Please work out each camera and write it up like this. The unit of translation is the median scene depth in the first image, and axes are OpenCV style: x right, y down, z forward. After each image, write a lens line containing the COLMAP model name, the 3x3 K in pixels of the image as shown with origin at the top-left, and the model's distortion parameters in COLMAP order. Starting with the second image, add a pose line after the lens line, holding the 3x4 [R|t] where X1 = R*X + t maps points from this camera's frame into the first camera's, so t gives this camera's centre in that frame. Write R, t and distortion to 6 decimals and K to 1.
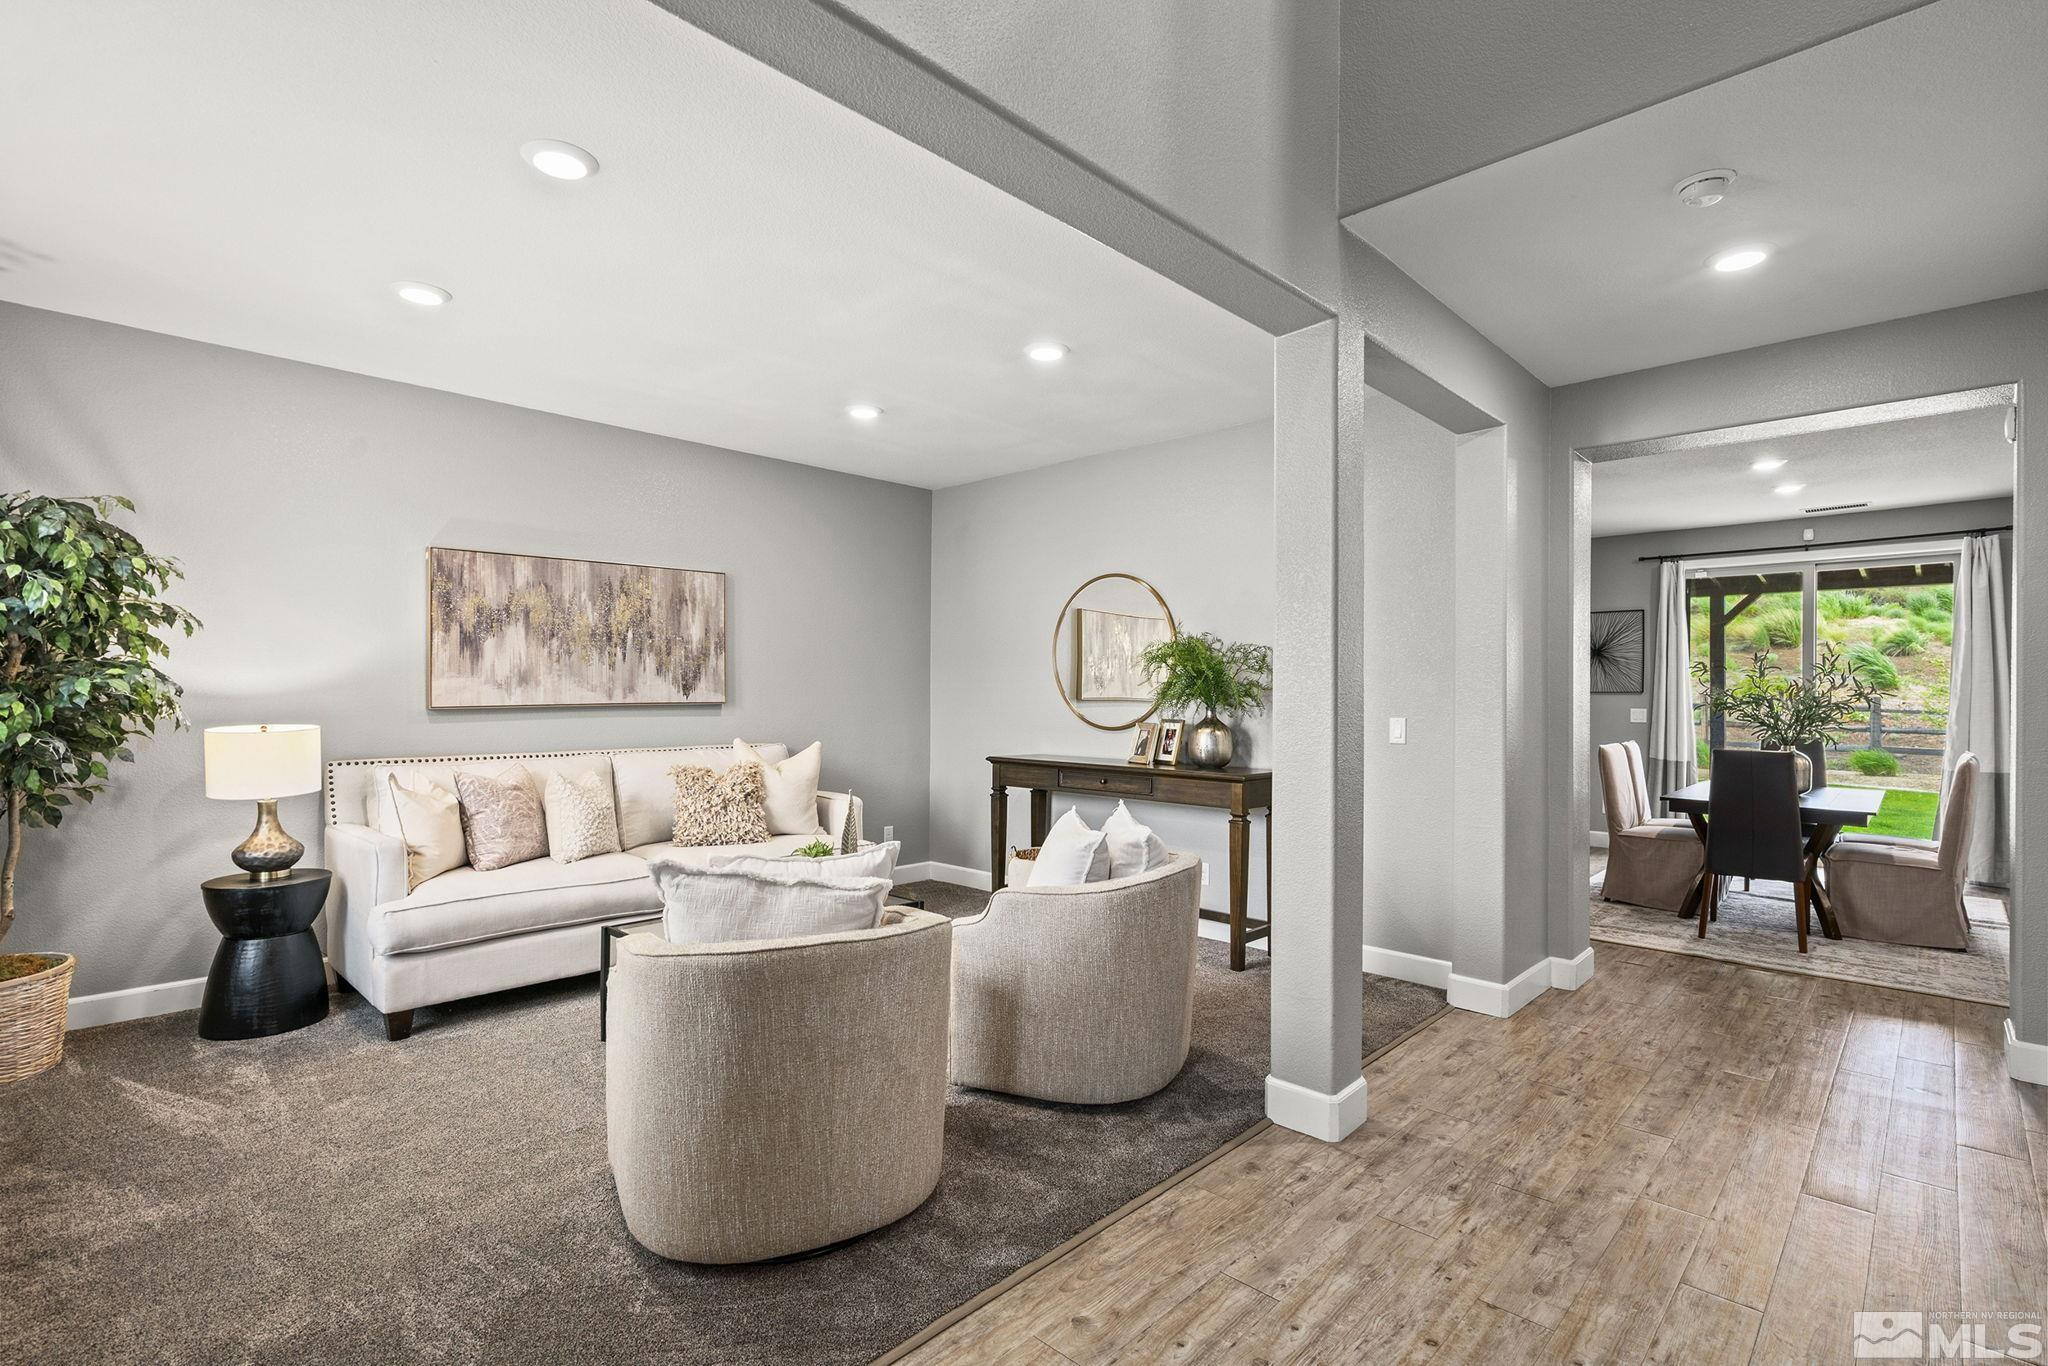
lens RADIAL K [[947.1, 0, 1026.5], [0, 947.1, 708.9], [0, 0, 1]] dist [0.001109, 0.000713]
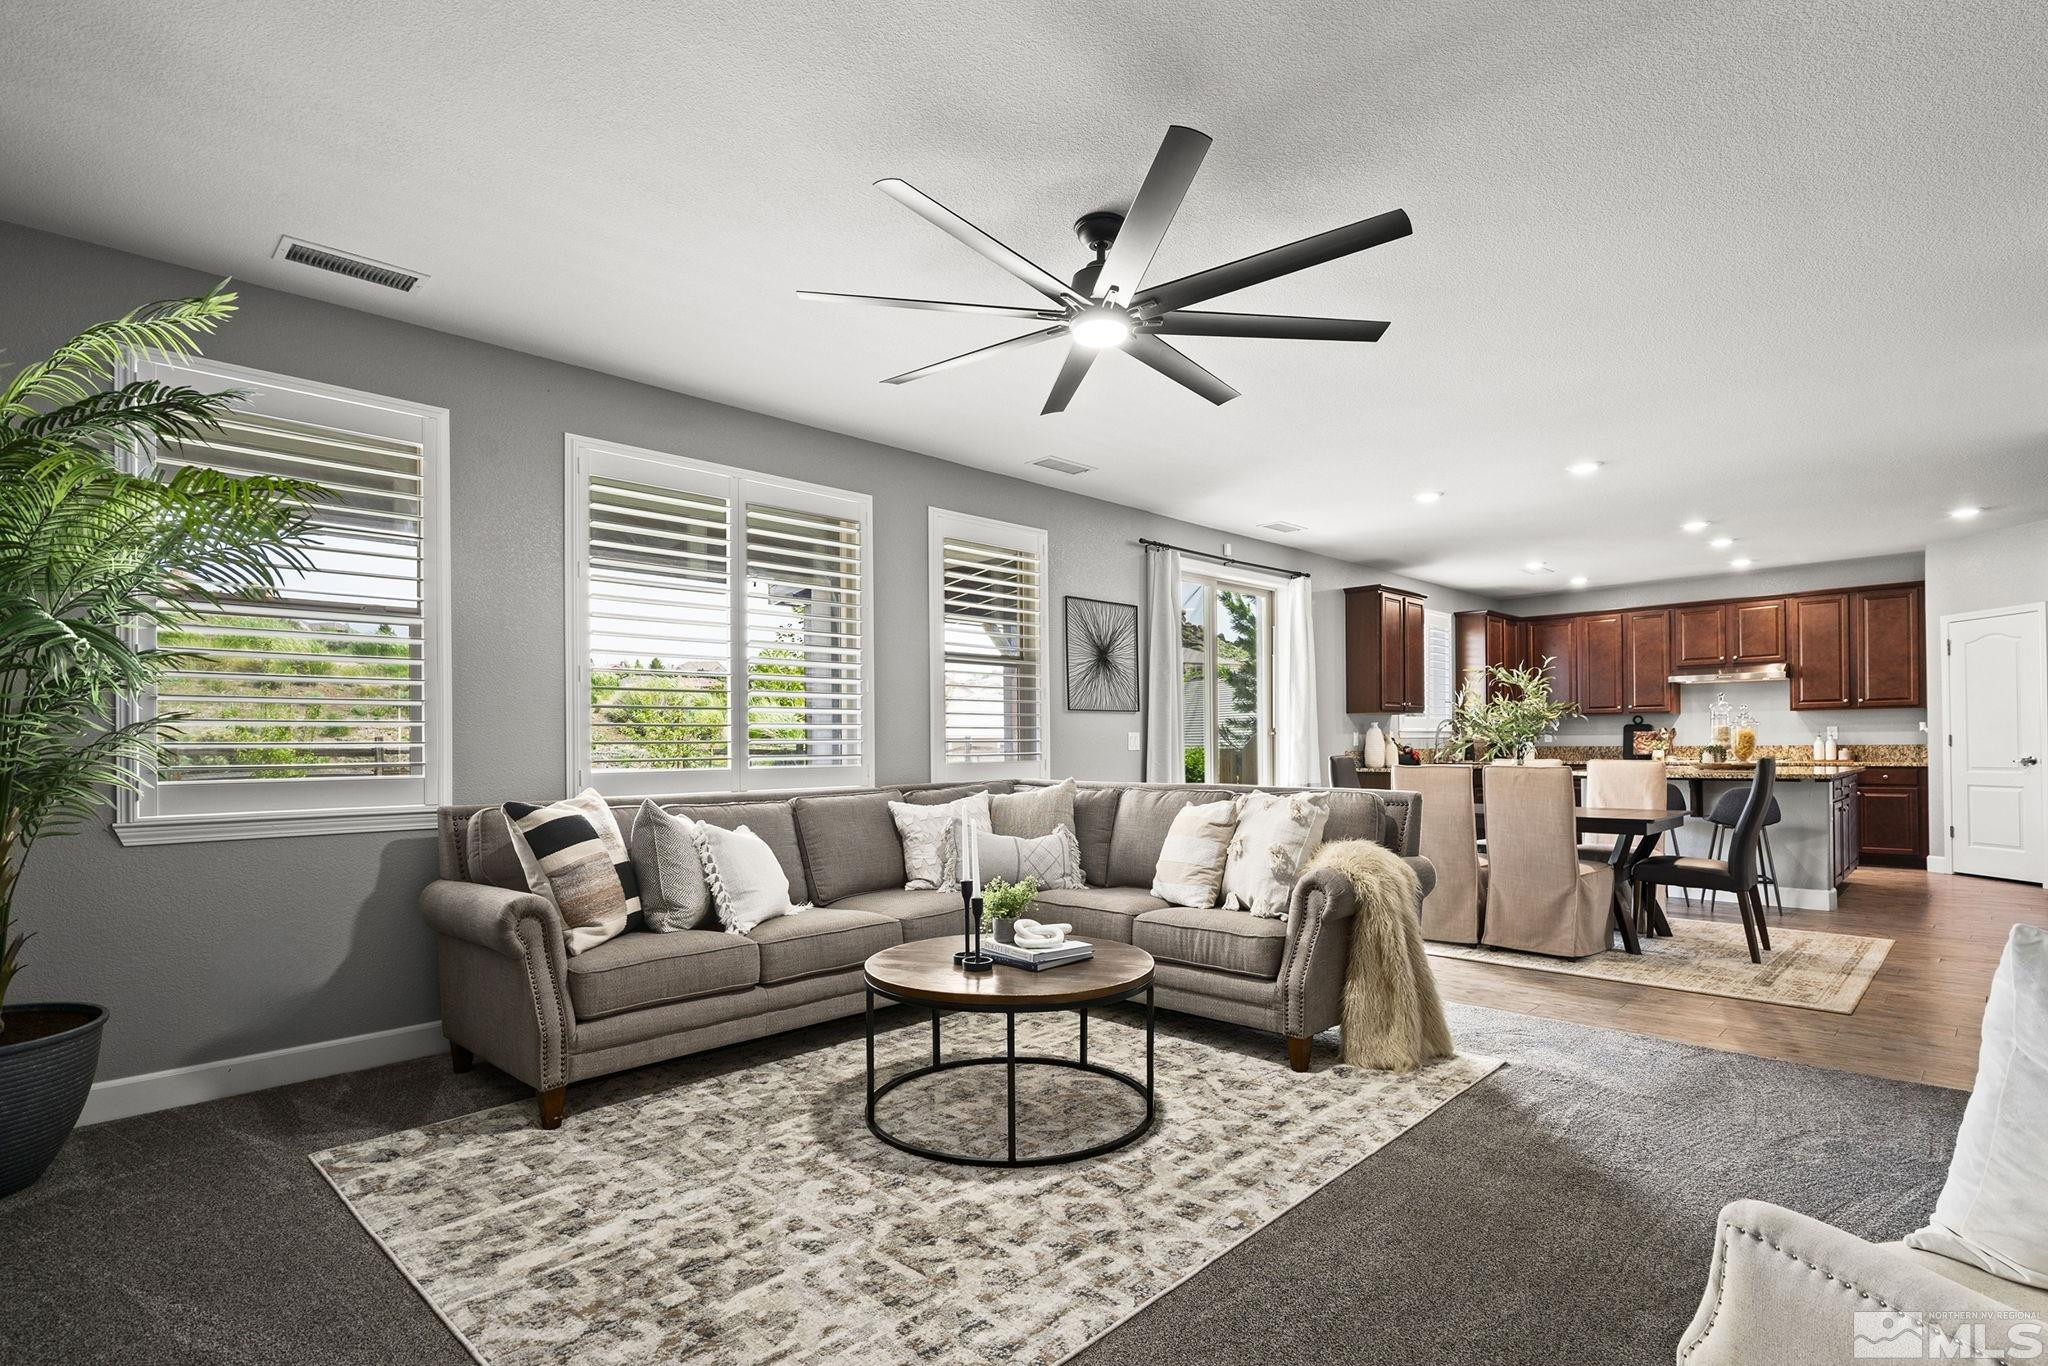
lens RADIAL K [[1001.5, 0, 1011.3], [0, 1001.5, 741.7], [0, 0, 1]] dist [0.003036, -0.000687]
pose [[-0.000875, 0.001354, 0.999999, -0.189727], [0.032167, 0.999482, -0.001325, 0.005315], [-0.999482, 0.032165, -0.000918, 1.223399]]
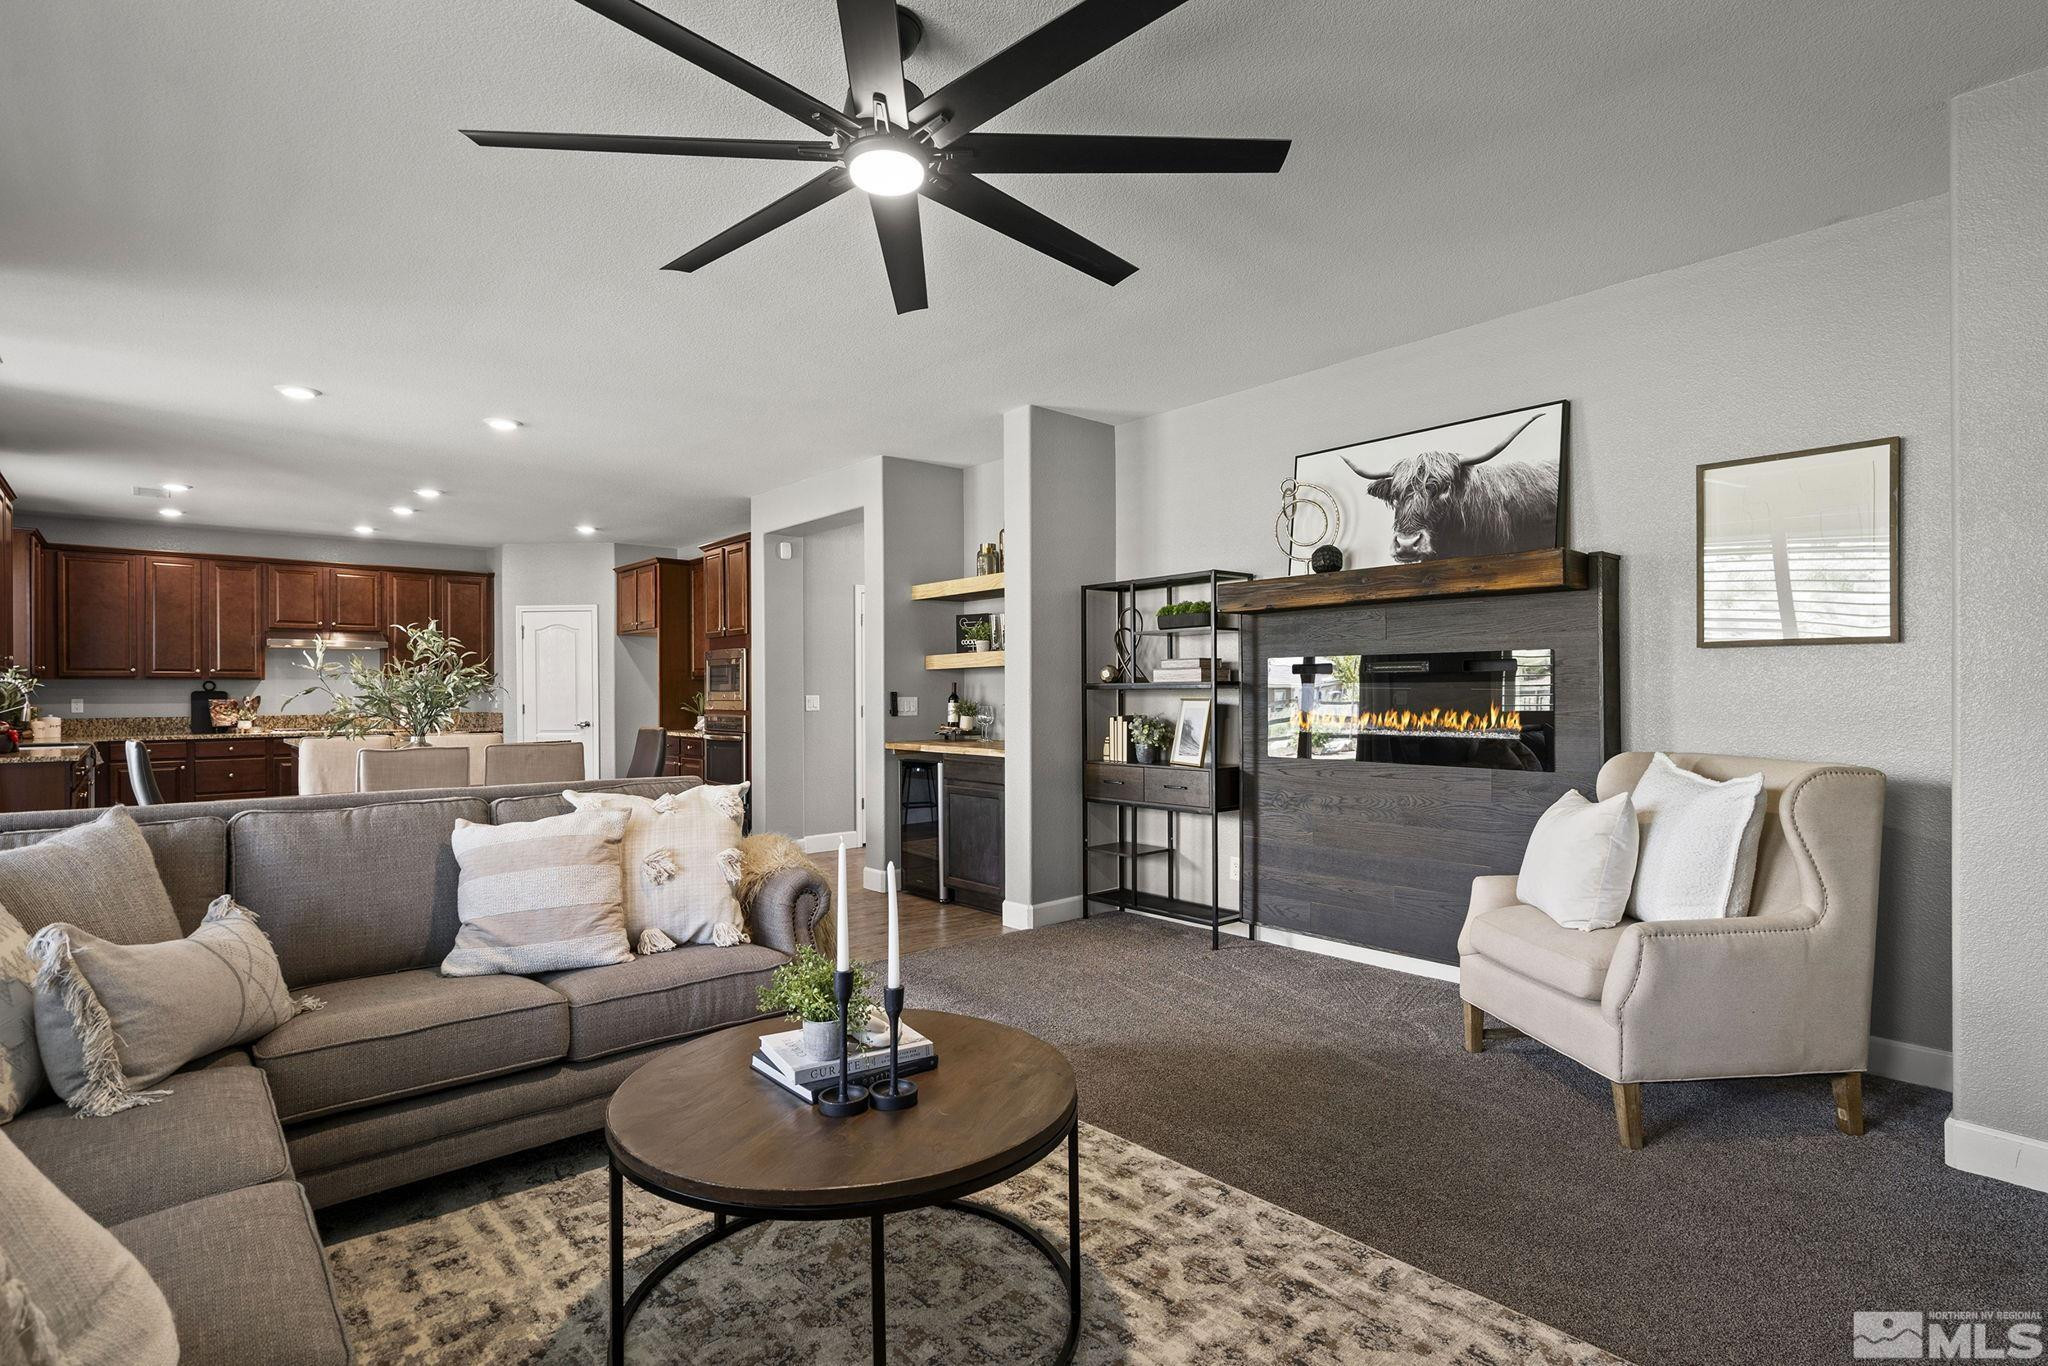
lens RADIAL K [[1005.4, 0, 1025.7], [0, 1005.4, 690.2], [0, 0, 1]] dist [-0.005685, 0.008747]
pose [[-0.997599, 0.004932, 0.069077, 0.153007], [0.006307, 0.999786, 0.019697, -0.011143], [-0.068965, 0.020085, -0.997417, 1.478012]]
